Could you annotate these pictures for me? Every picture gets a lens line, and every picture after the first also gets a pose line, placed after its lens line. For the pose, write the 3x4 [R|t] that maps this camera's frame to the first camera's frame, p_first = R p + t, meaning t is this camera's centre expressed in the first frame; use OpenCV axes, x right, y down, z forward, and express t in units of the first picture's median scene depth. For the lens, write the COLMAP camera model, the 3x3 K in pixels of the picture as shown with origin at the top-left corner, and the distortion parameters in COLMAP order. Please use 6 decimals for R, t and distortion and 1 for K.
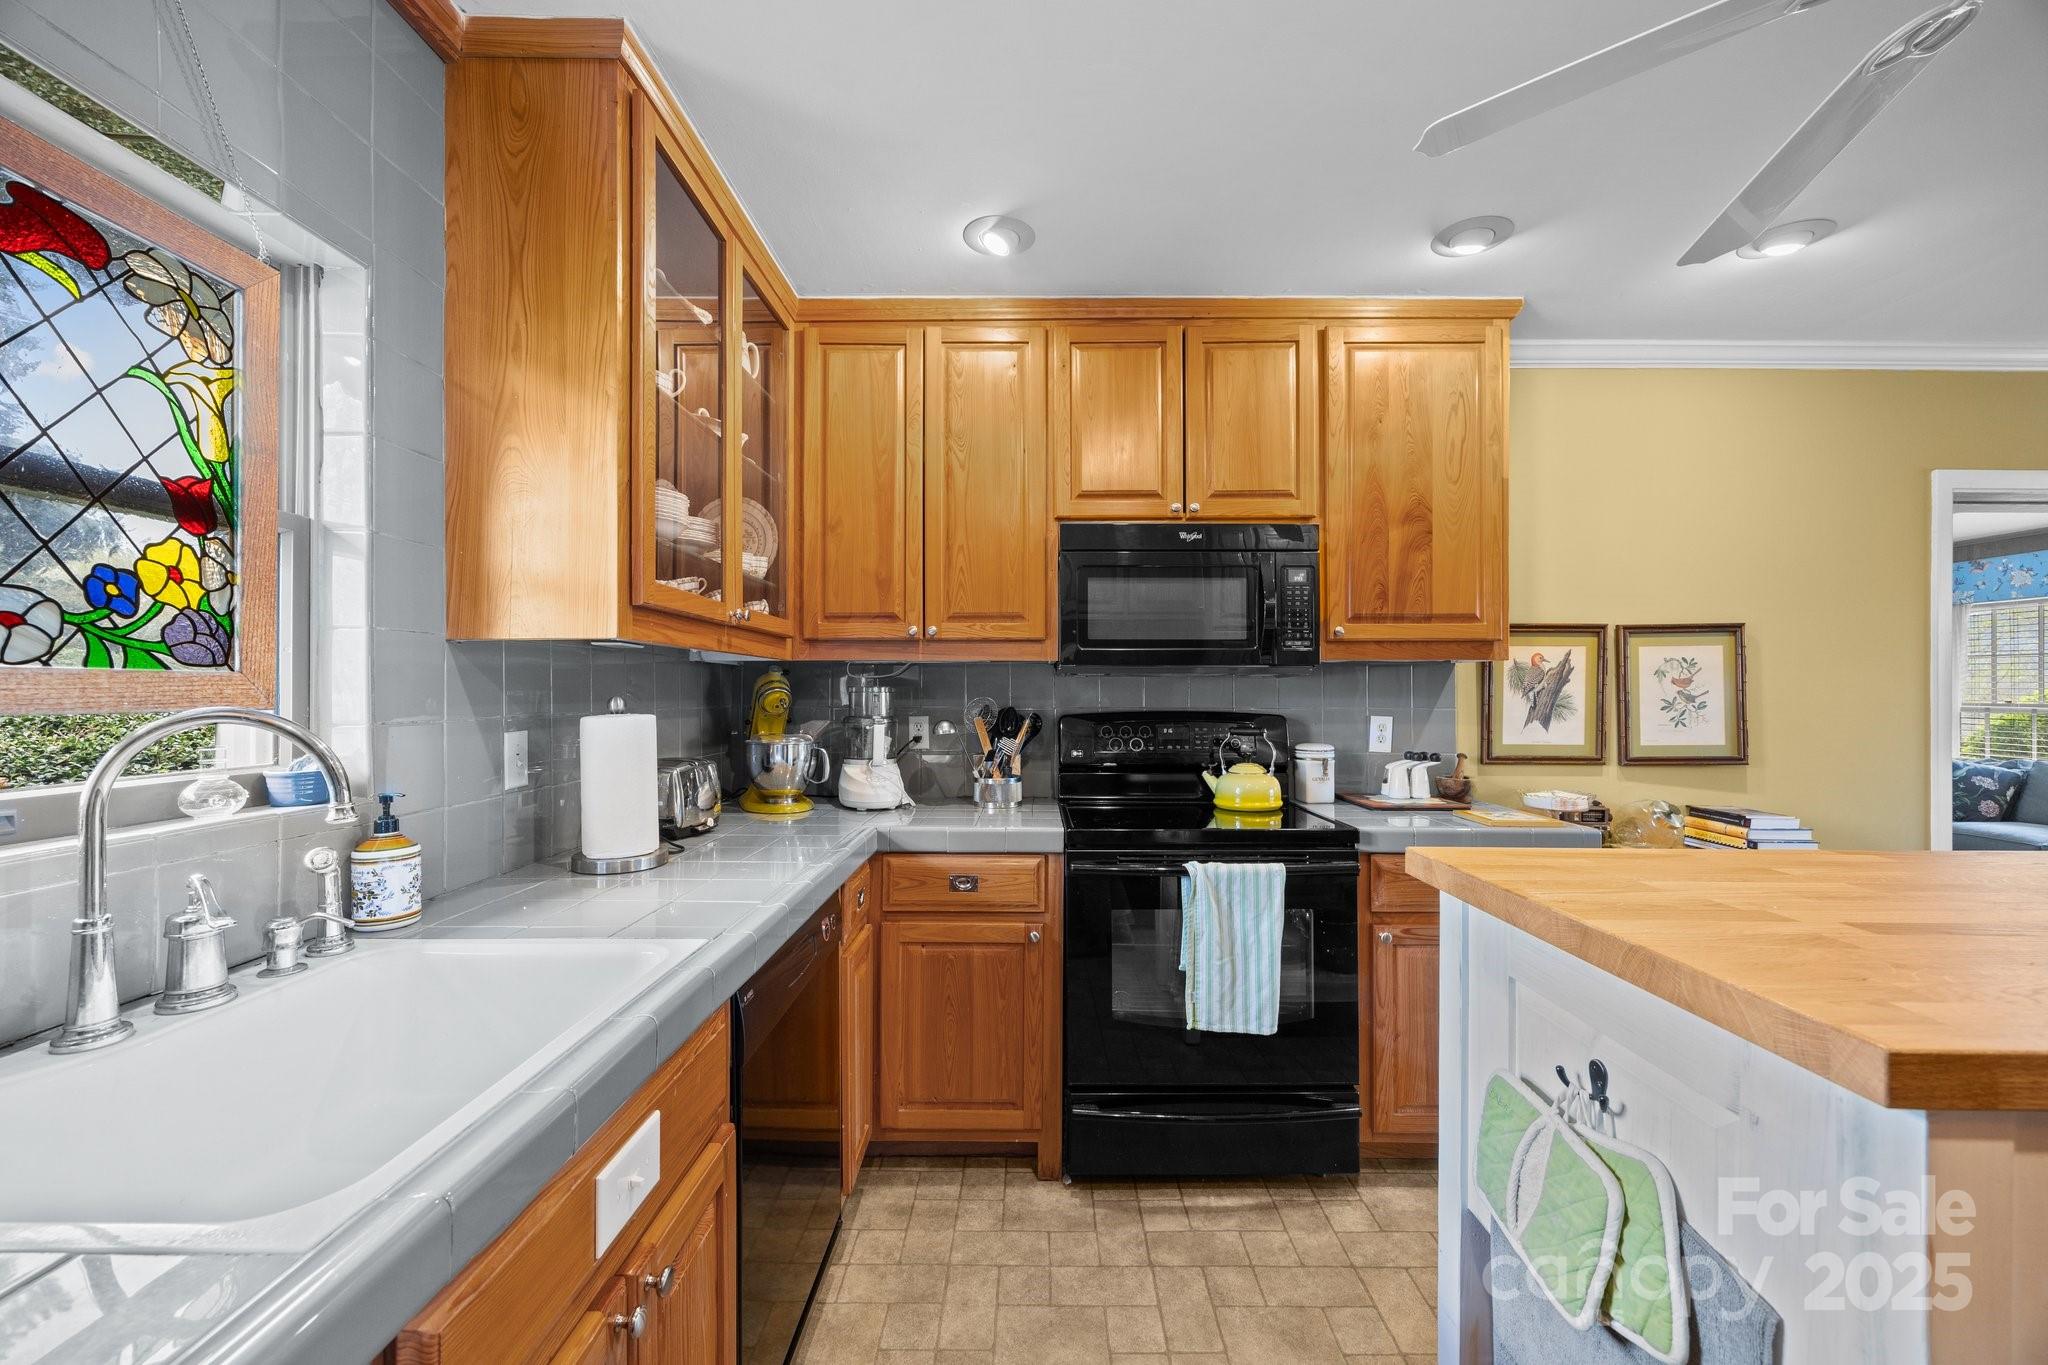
lens RADIAL K [[788.6, 0, 1025.7], [0, 788.6, 681.9], [0, 0, 1]] dist [-0.001686, -0.000097]
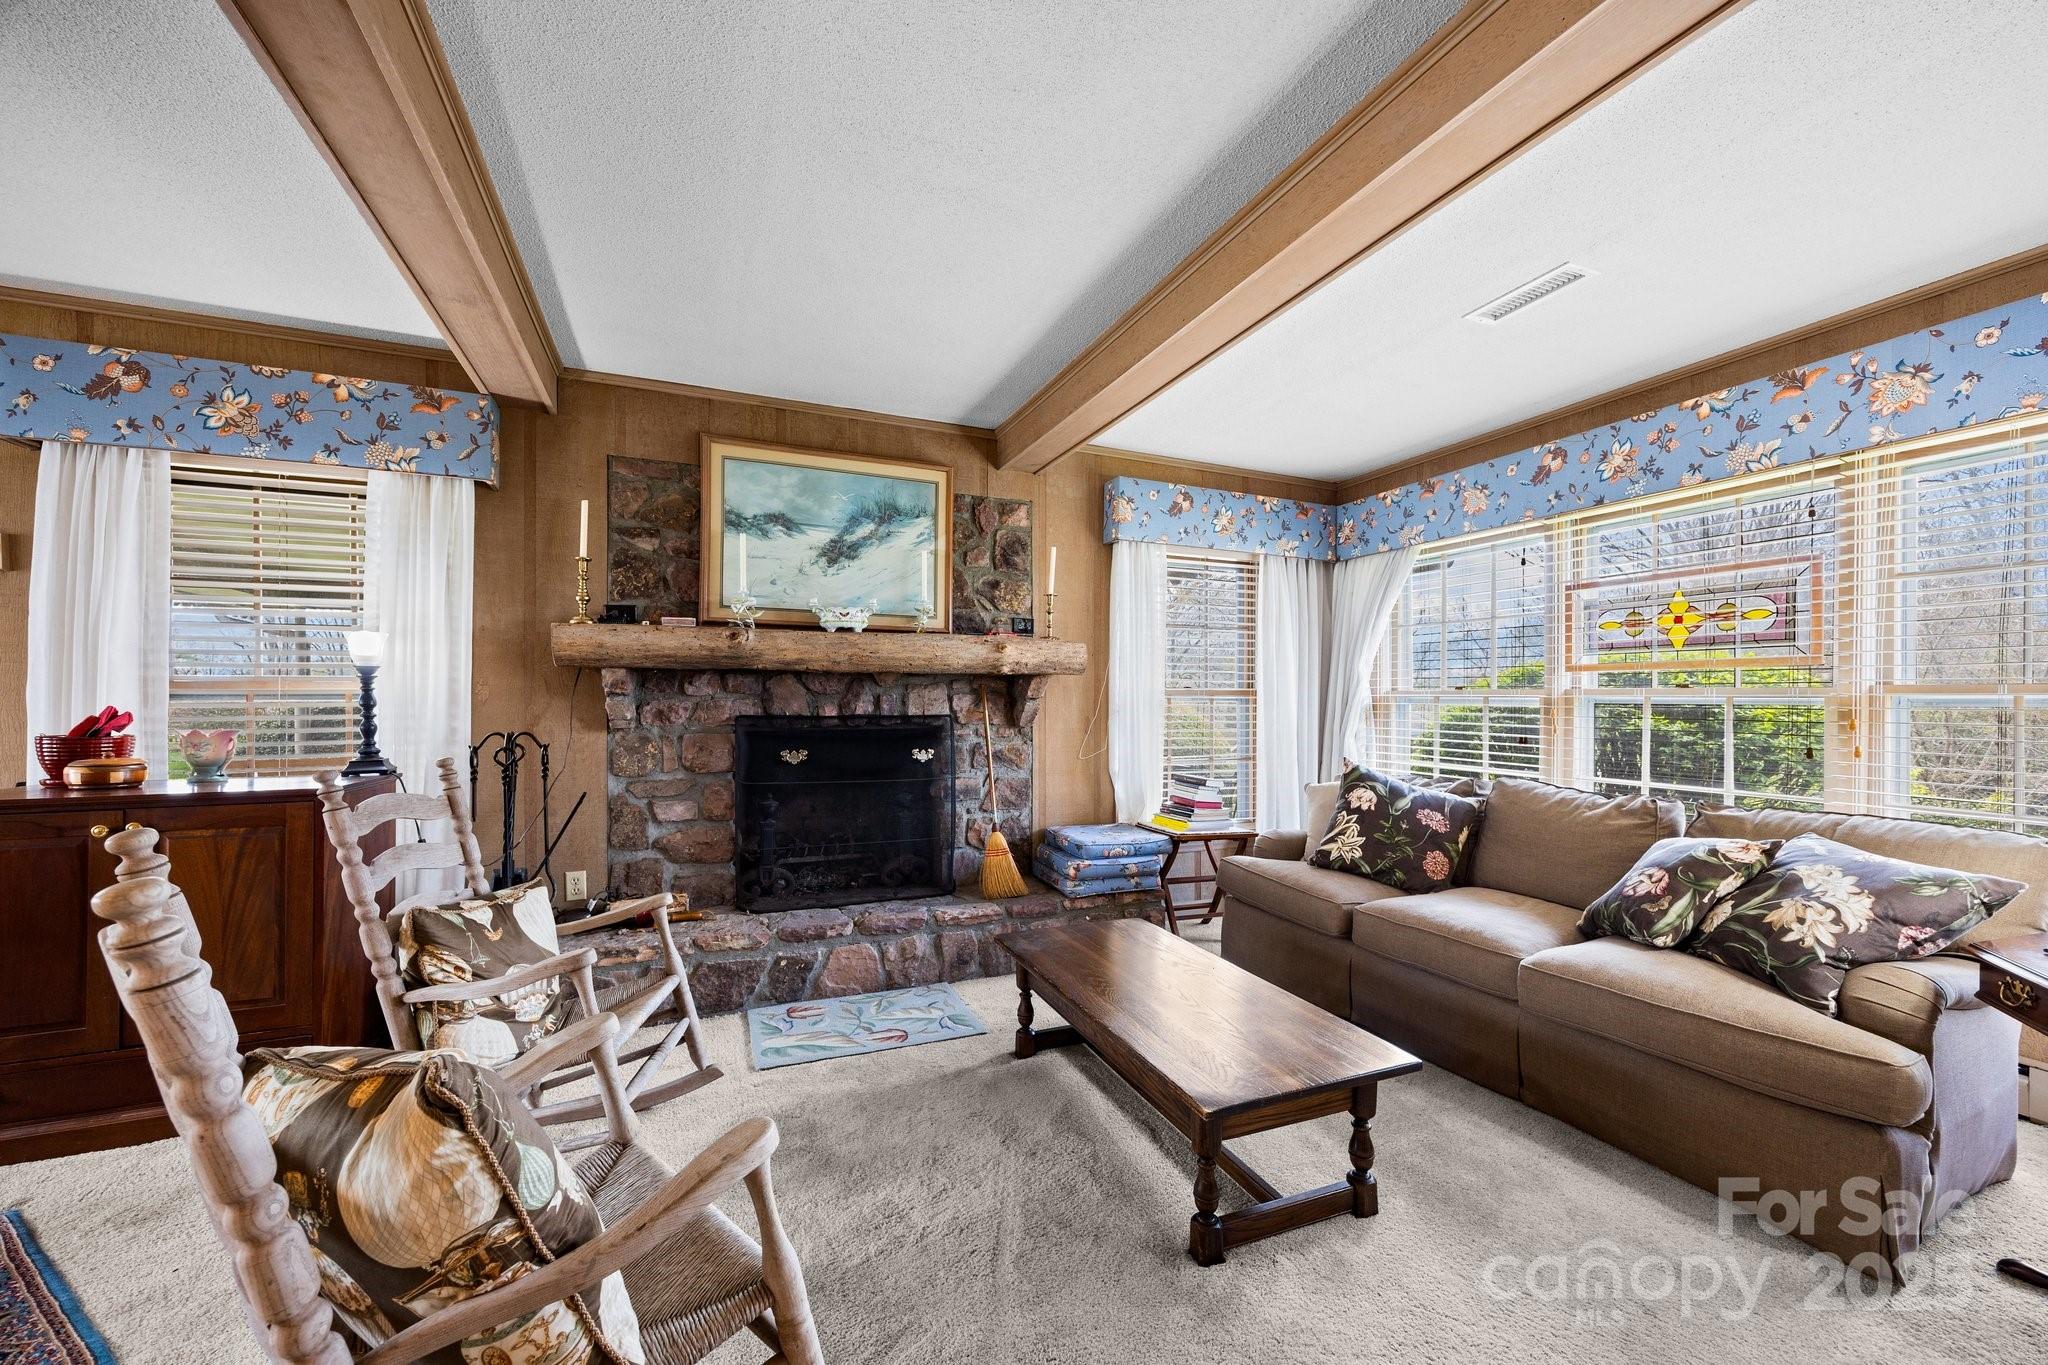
lens RADIAL K [[788.6, 0, 1020.9], [0, 788.6, 699.5], [0, 0, 1]] dist [-0.001686, -0.000097]
pose [[0.919067, -0.004272, 0.394078, 1.485404], [-0.001301, 0.999903, 0.013873, 0.061206], [-0.394099, -0.013263, 0.918972, 1.225691]]
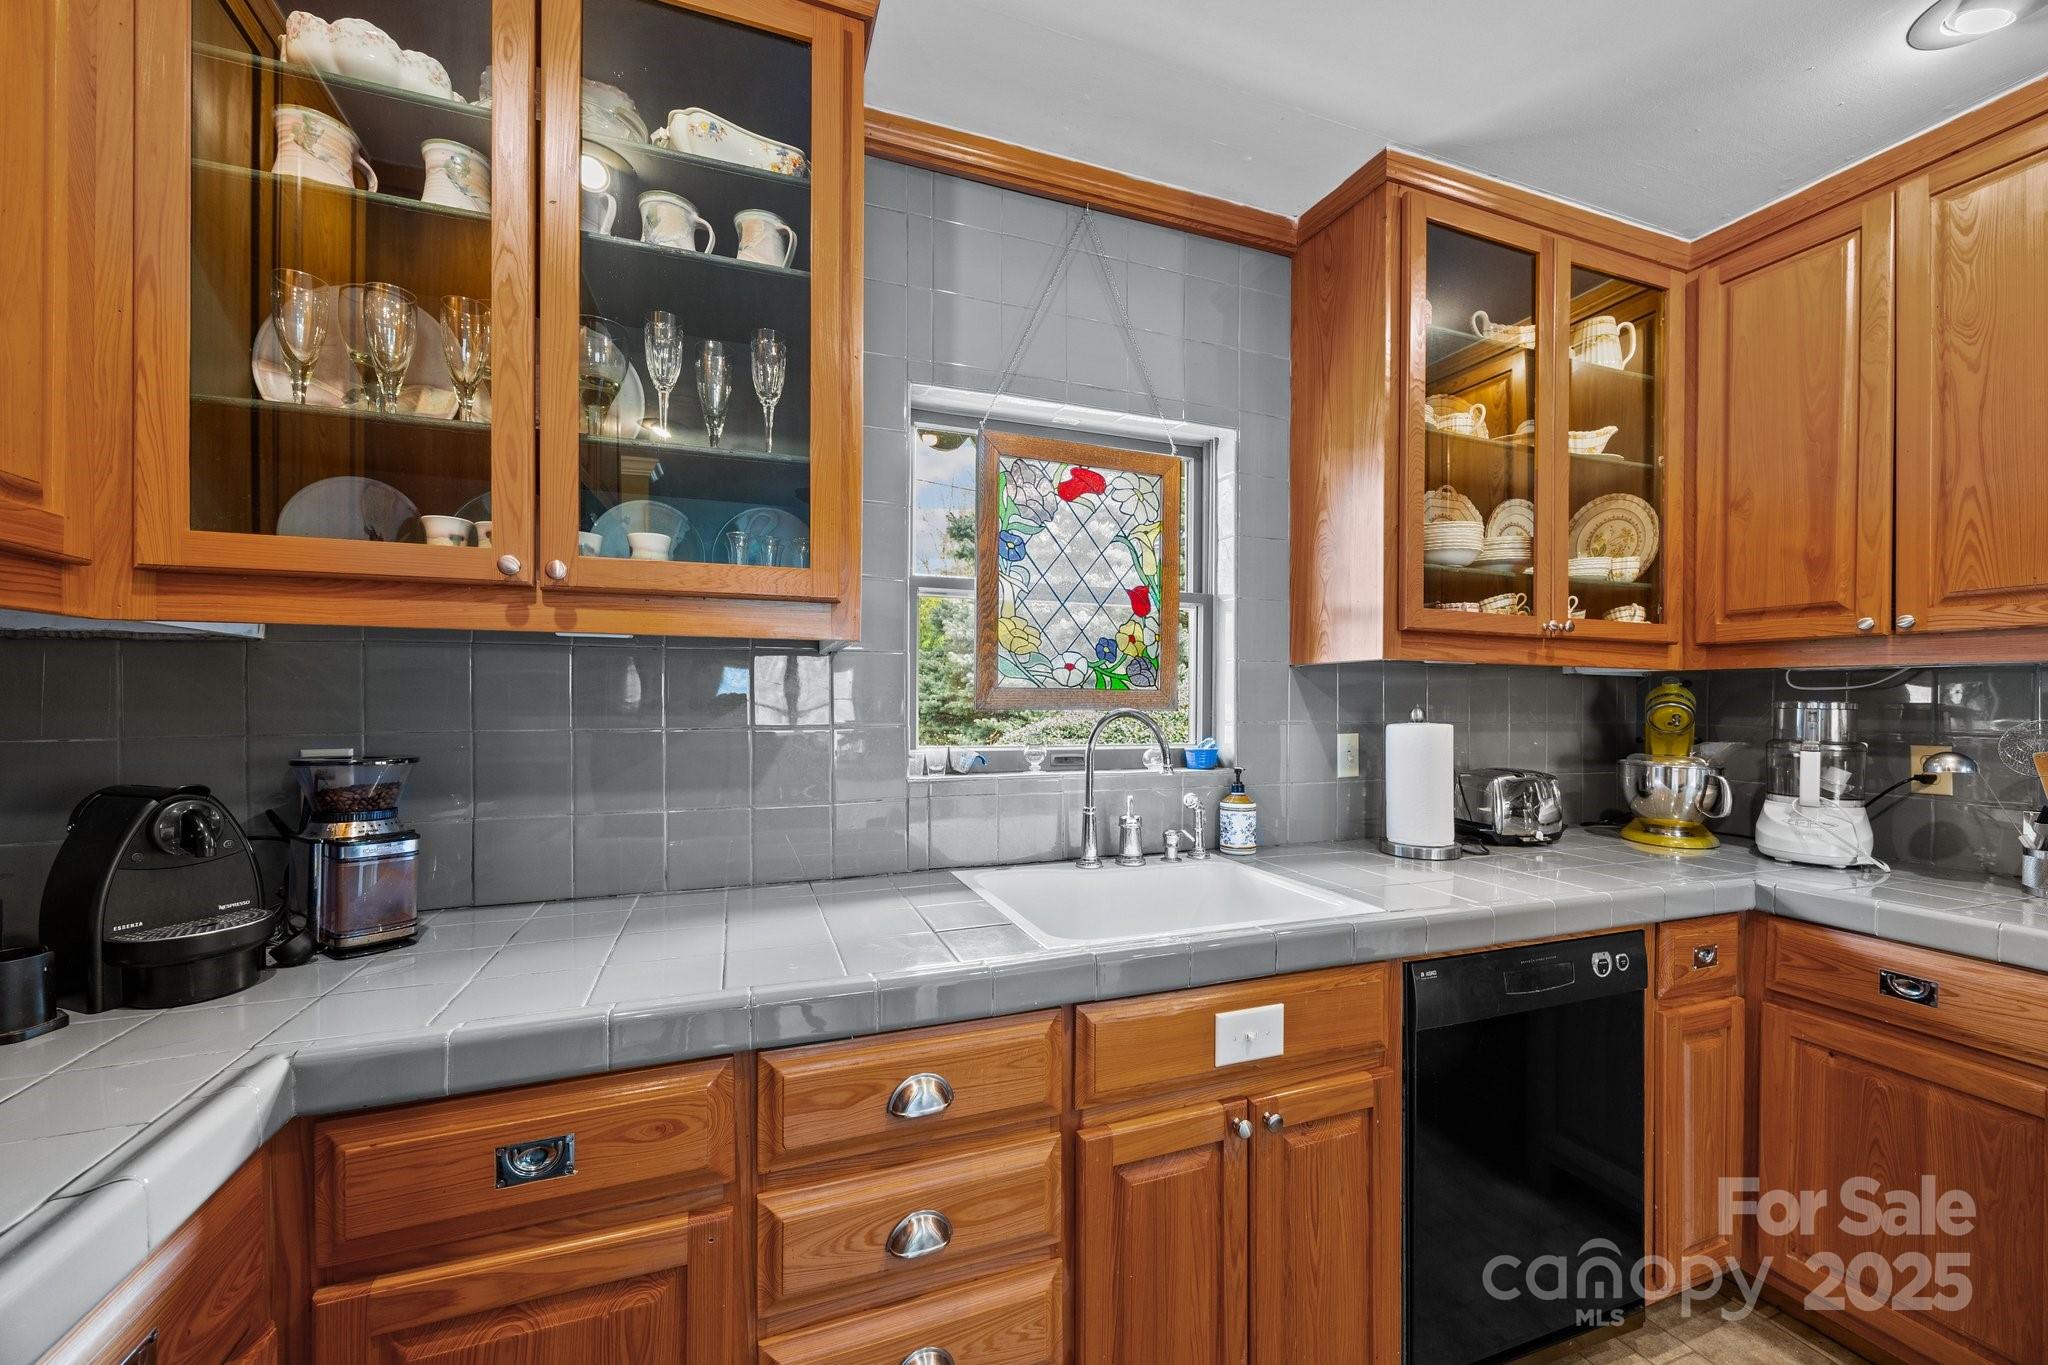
lens RADIAL K [[788.6, 0, 1030.6], [0, 788.6, 697.2], [0, 0, 1]] dist [-0.001686, -0.000097]
pose [[0.358063, 0.002008, -0.933695, 0.250517], [-0.000621, 0.999998, 0.001912, 0.000696], [0.933697, -0.000105, 0.358064, 0.033631]]
